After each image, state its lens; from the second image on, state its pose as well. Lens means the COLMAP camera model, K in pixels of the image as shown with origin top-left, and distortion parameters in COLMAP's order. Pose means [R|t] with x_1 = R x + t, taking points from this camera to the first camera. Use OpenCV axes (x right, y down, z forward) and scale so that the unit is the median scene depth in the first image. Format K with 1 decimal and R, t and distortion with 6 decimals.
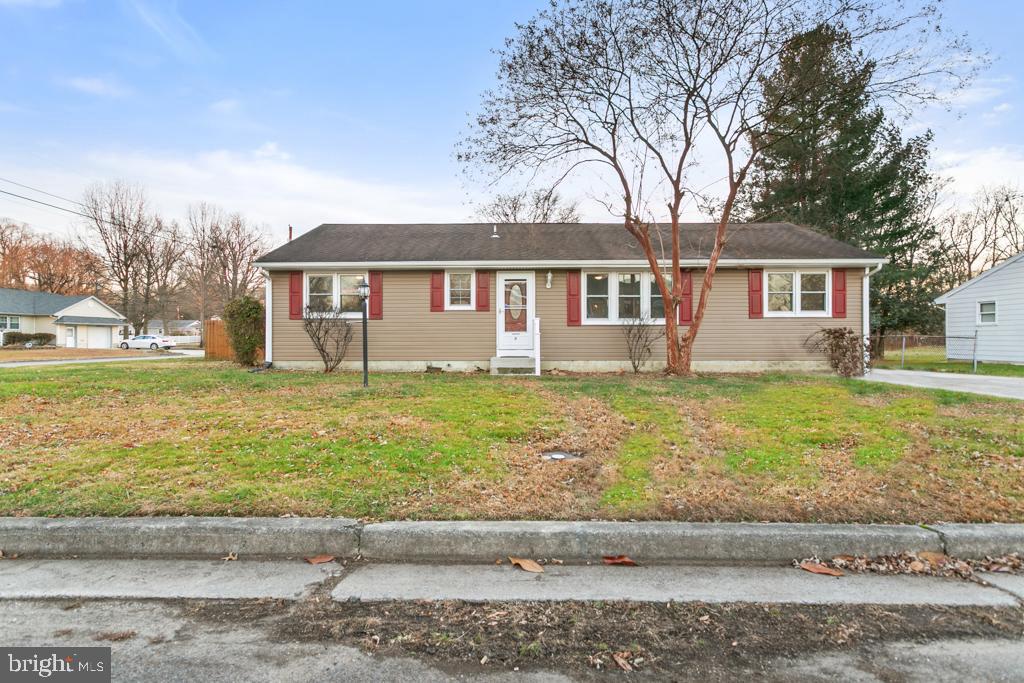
lens RADIAL K [[495.2, 0, 512.6], [0, 495.2, 341.1], [0, 0, 1]] dist [0.004202, 0.000330]
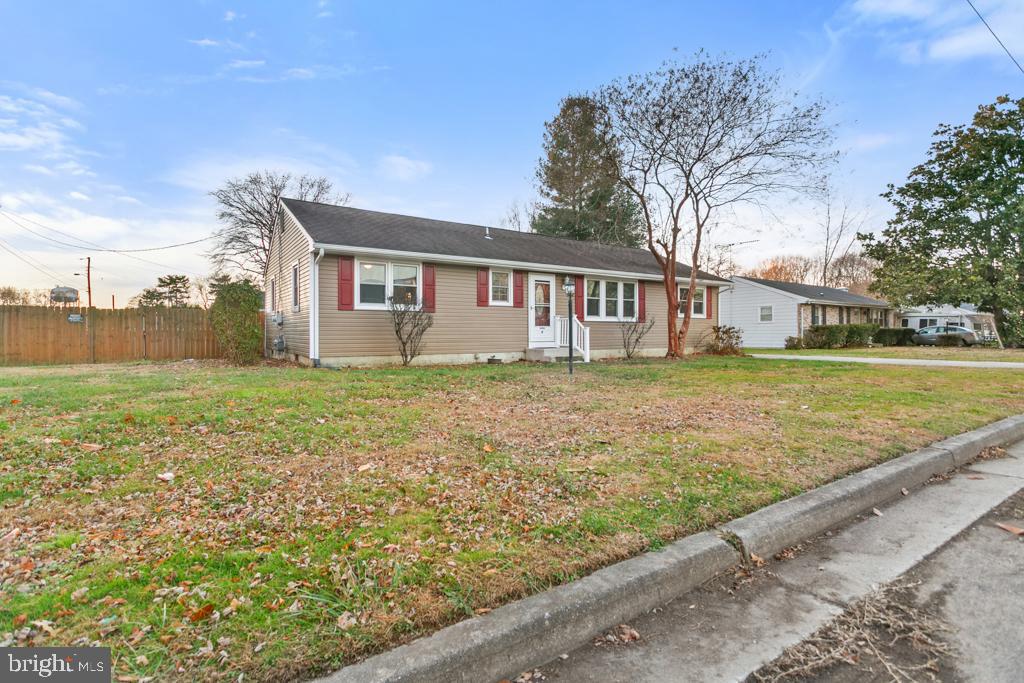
lens RADIAL K [[495.2, 0, 512.0], [0, 495.2, 340.2], [0, 0, 1]] dist [0.004202, 0.000330]
pose [[0.811325, -0.007573, 0.584546, -0.722230], [0.004422, 0.999967, 0.006817, 0.005191], [-0.584578, -0.002946, 0.811332, 0.107155]]
